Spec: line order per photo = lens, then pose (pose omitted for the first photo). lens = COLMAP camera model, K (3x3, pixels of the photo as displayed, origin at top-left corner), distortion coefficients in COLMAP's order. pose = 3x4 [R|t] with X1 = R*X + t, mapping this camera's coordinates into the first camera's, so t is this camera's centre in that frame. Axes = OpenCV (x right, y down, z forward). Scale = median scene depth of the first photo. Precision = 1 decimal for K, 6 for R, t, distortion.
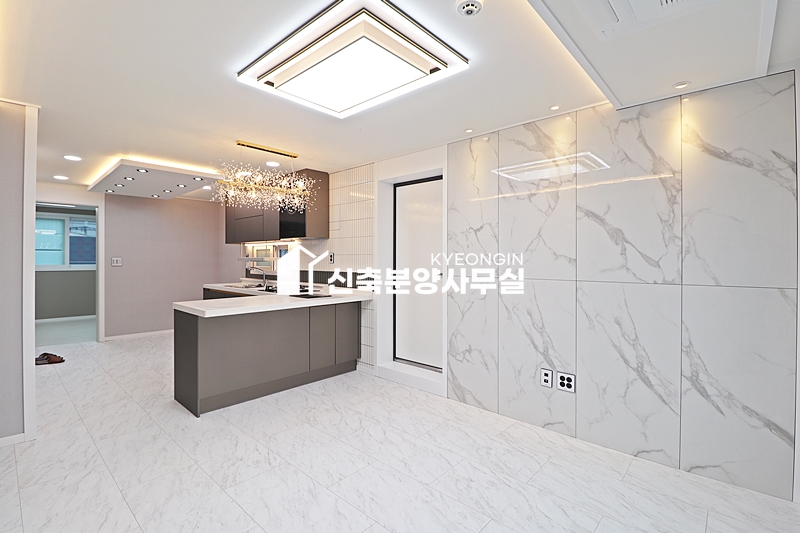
lens RADIAL K [[364.9, 0, 402.0], [0, 364.9, 260.2], [0, 0, 1]] dist [-0.008430, -0.008760]
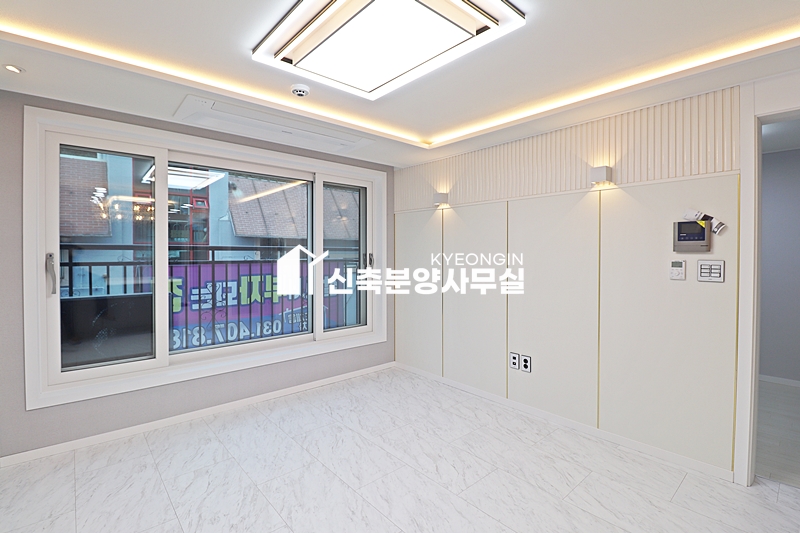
lens RADIAL K [[364.9, 0, 401.9], [0, 364.9, 252.2], [0, 0, 1]] dist [-0.008430, -0.008760]
pose [[-0.991328, -0.002125, 0.131397, -0.238728], [-0.003137, 0.999967, -0.007489, -0.015012], [-0.131377, -0.007836, -0.991302, 1.386592]]
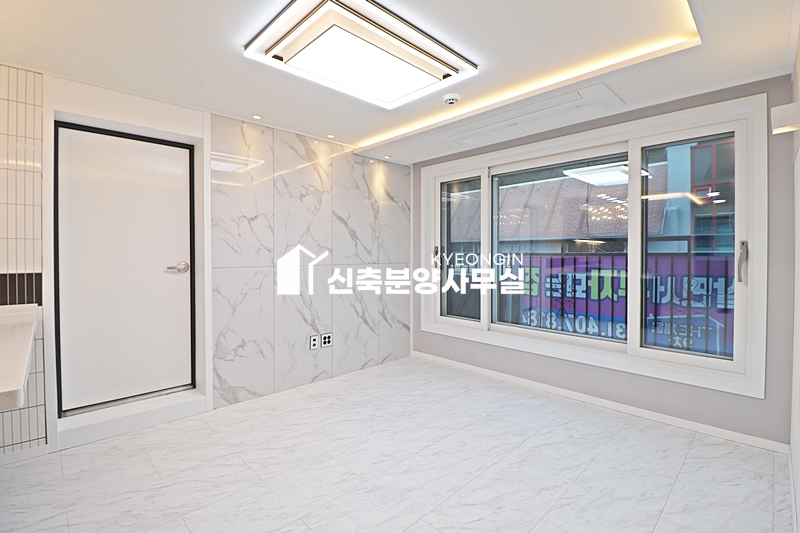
lens RADIAL K [[364.9, 0, 399.1], [0, 364.9, 258.3], [0, 0, 1]] dist [-0.008430, -0.008760]
pose [[0.073651, -0.018516, 0.997112, -0.880343], [-0.000437, 0.999827, 0.018599, 0.004796], [-0.997284, -0.001805, 0.073630, 0.631972]]
